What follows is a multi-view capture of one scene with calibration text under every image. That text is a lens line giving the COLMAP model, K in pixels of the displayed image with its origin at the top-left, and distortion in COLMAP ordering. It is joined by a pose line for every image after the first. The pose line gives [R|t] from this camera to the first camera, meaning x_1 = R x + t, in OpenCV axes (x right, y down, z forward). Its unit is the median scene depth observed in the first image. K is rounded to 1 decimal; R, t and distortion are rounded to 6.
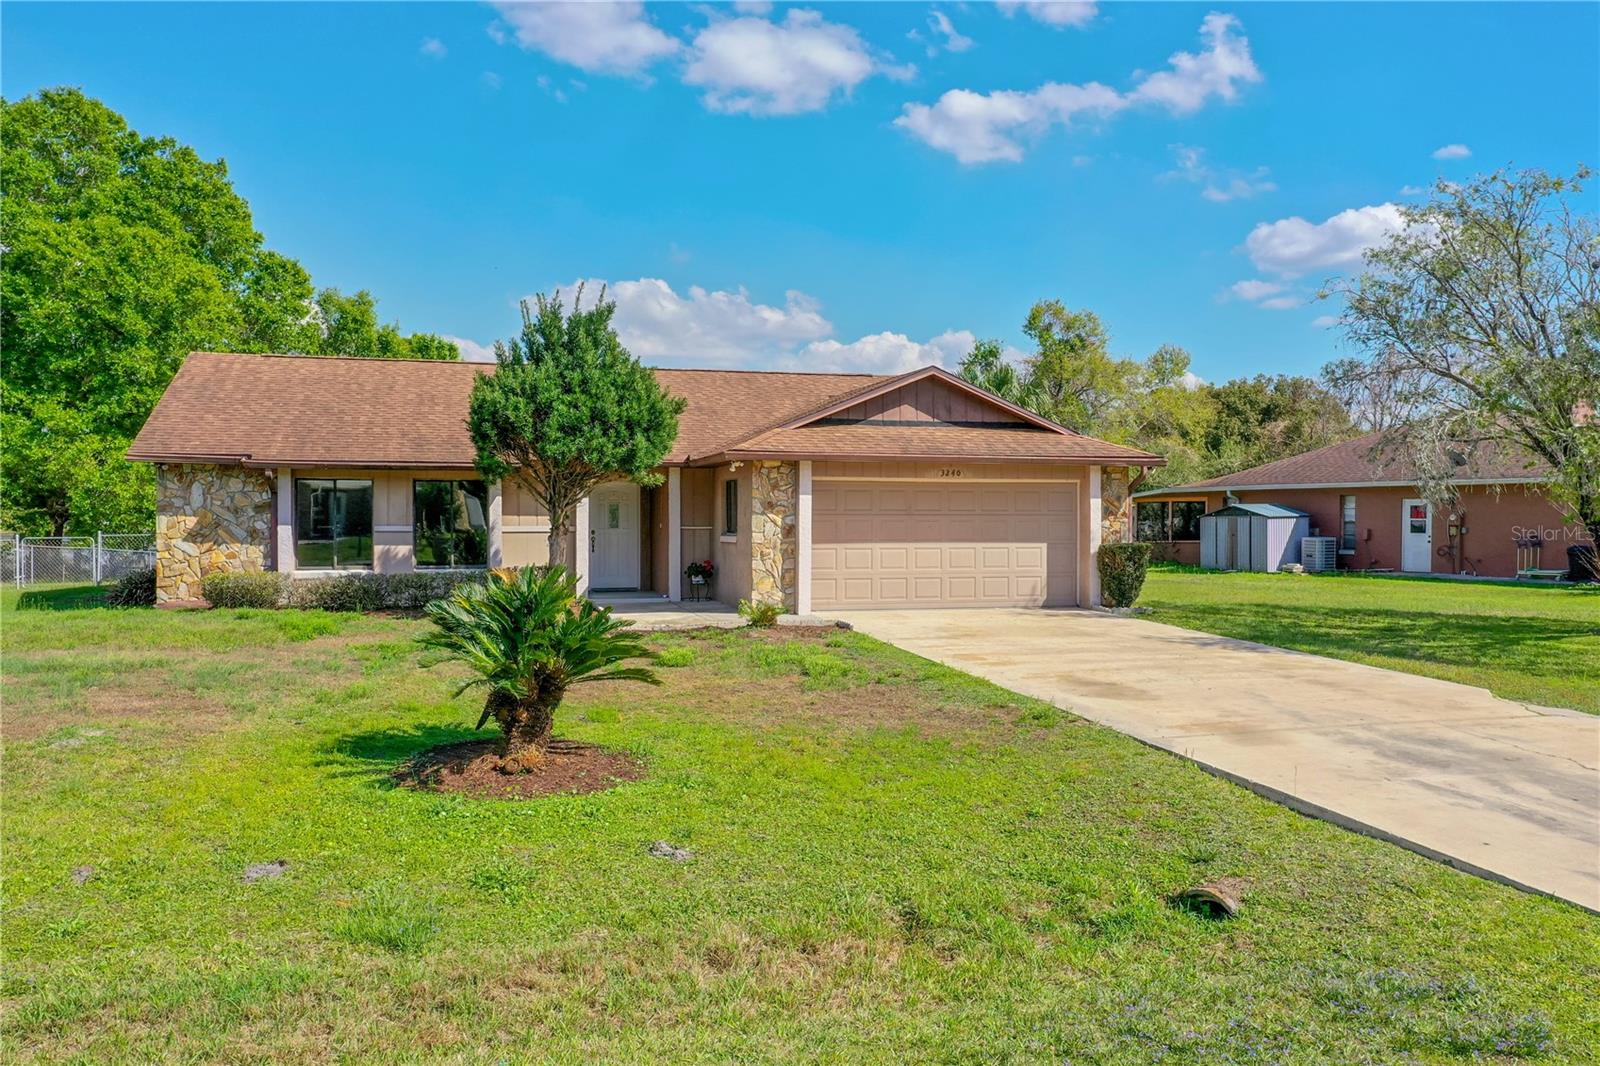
lens RADIAL K [[1326.7, 0, 800.0], [0, 1326.7, 533.0], [0, 0, 1]] dist [0.043901, 0.001849]
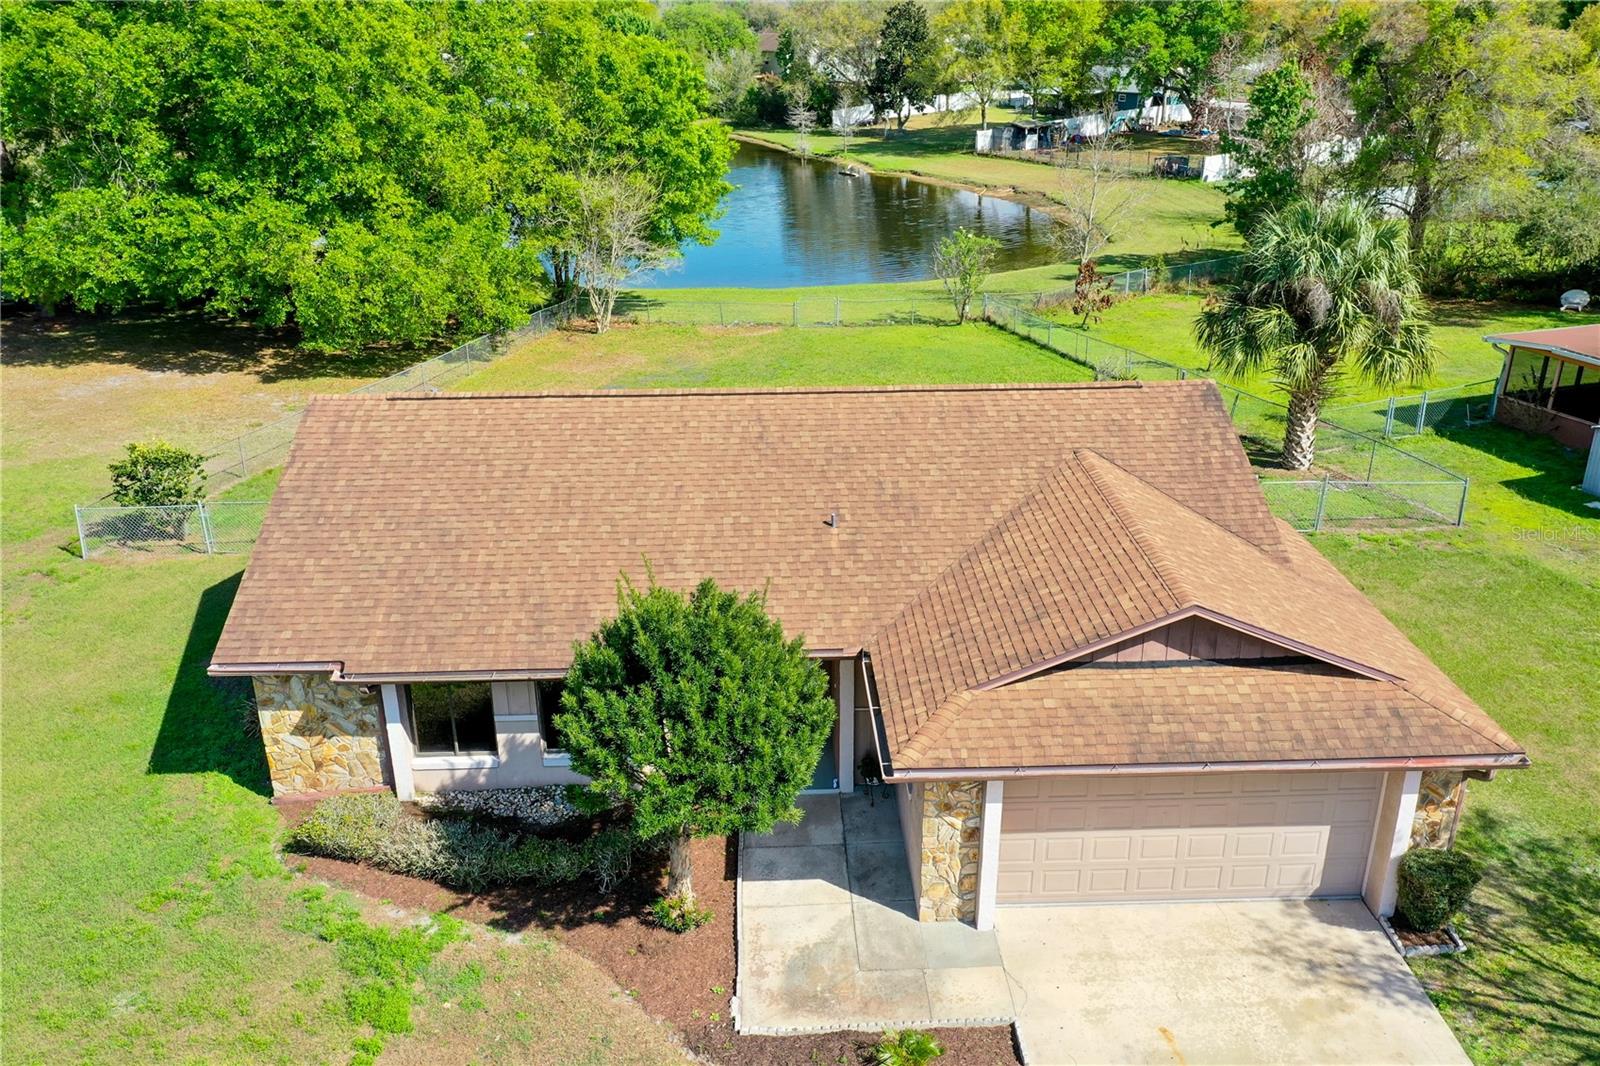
lens RADIAL K [[1299.6, 0, 800.0], [0, 1299.6, 533.0], [0, 0, 1]] dist [0.040612, -0.007749]
pose [[0.973464, 0.082052, -0.213623, 0.040929], [0.007089, 0.922246, 0.386537, -0.441126], [0.228729, -0.377795, 0.897192, 0.343620]]
